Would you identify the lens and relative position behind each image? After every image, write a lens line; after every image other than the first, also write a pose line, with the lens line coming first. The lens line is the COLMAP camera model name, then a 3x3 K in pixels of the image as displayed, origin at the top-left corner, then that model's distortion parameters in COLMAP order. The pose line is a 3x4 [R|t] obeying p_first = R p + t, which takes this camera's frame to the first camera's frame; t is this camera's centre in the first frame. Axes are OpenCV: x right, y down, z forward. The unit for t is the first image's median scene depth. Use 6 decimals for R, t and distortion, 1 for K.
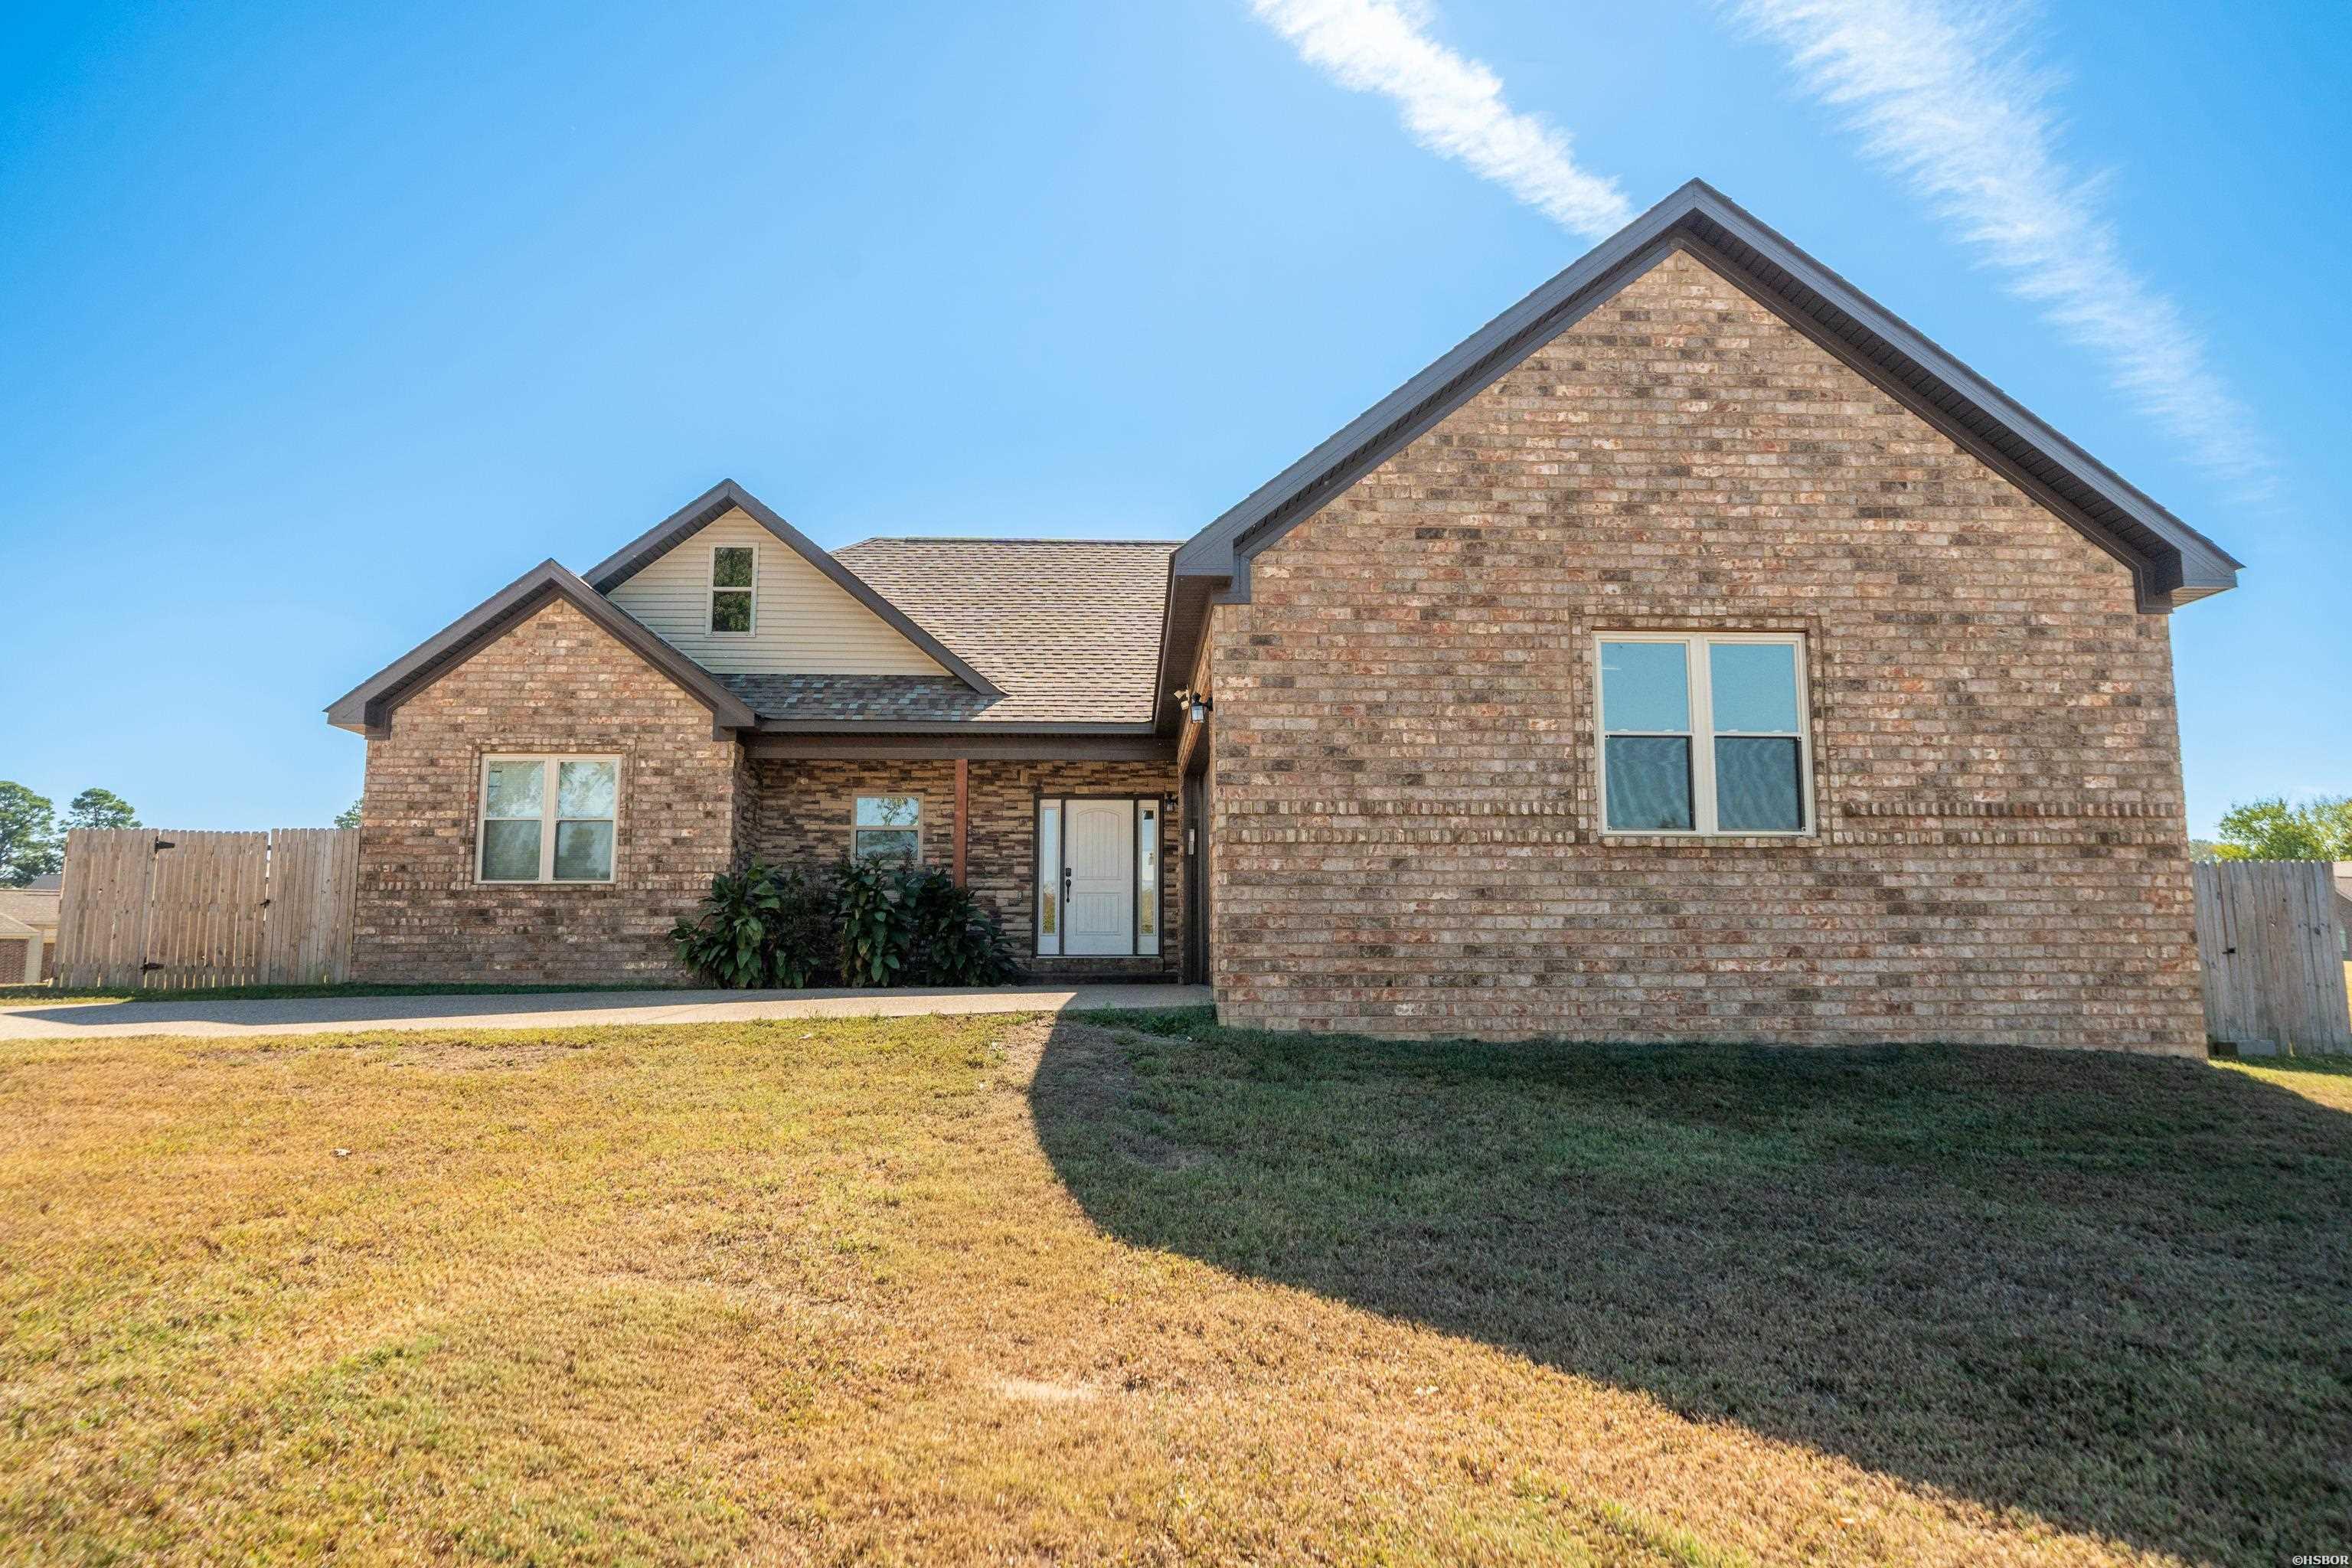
lens RADIAL K [[1351.5, 0, 1177.3], [0, 1351.5, 782.6], [0, 0, 1]] dist [-0.000513, 0.000021]
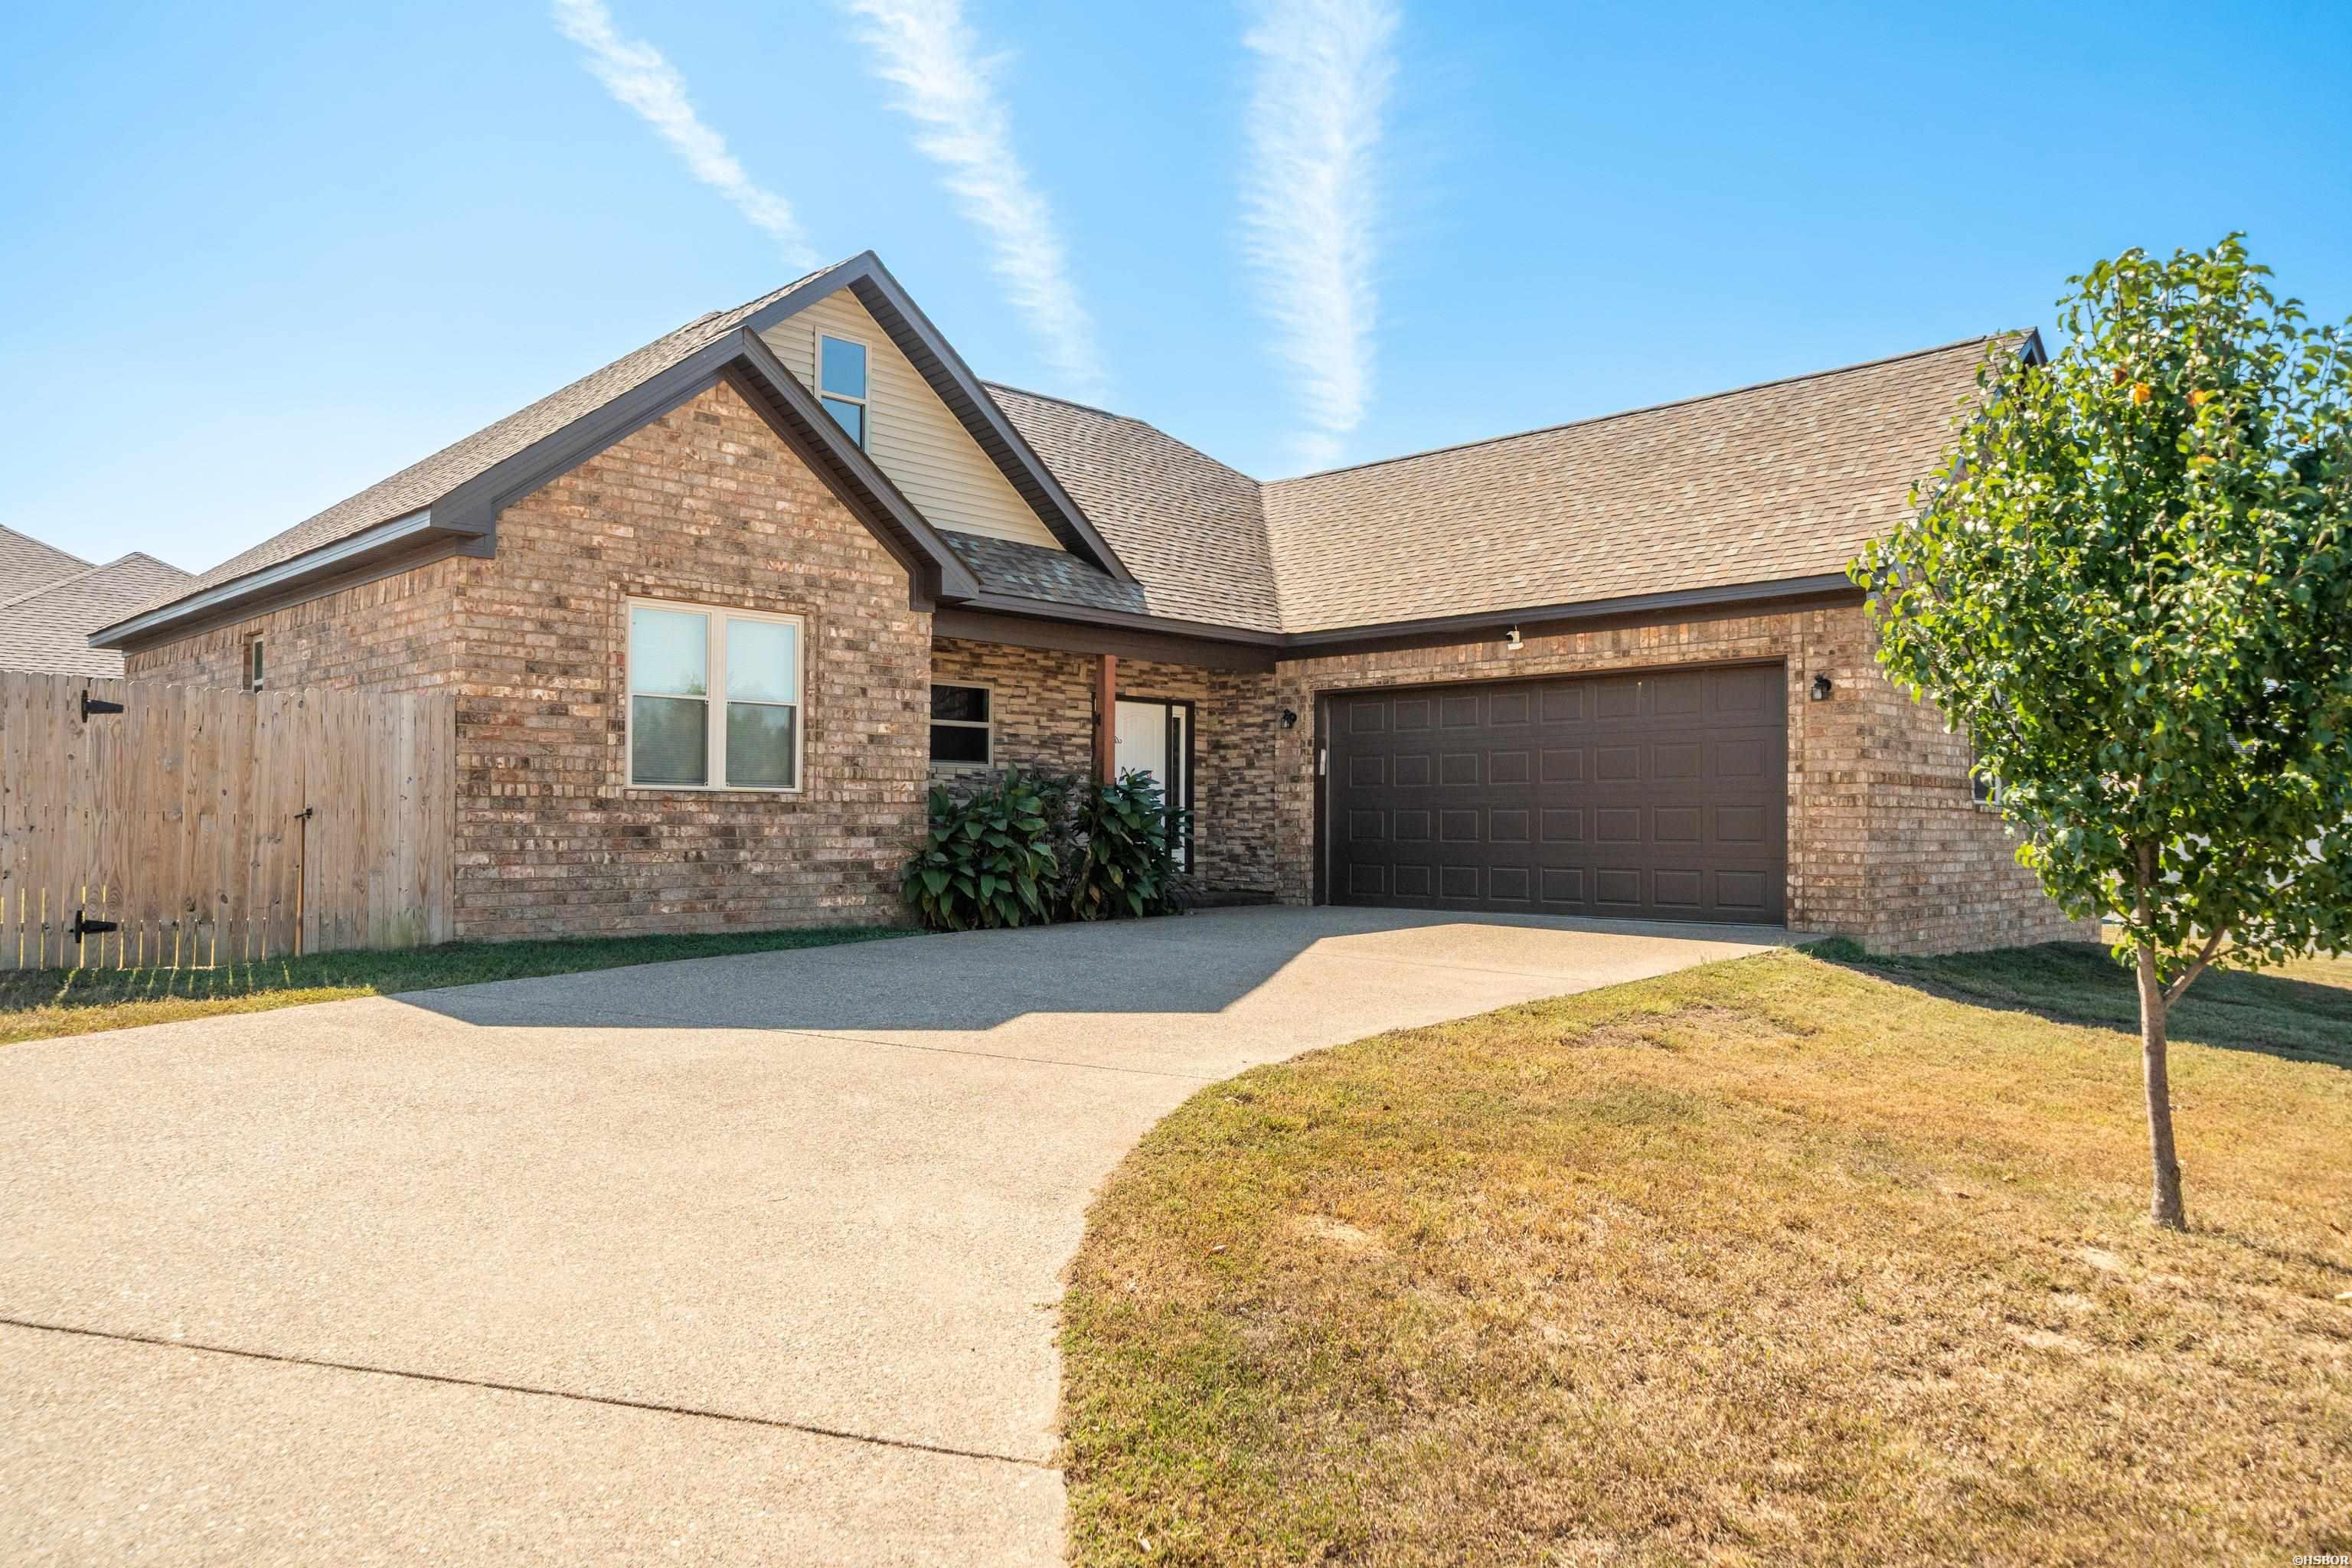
lens RADIAL K [[1526.8, 0, 1170.4], [0, 1526.8, 787.2], [0, 0, 1]] dist [0.008063, 0.001125]
pose [[0.755902, 0.025012, 0.654207, -0.808527], [-0.093349, 0.993177, 0.069889, -0.005351], [-0.647995, -0.113899, 0.753080, 0.240489]]
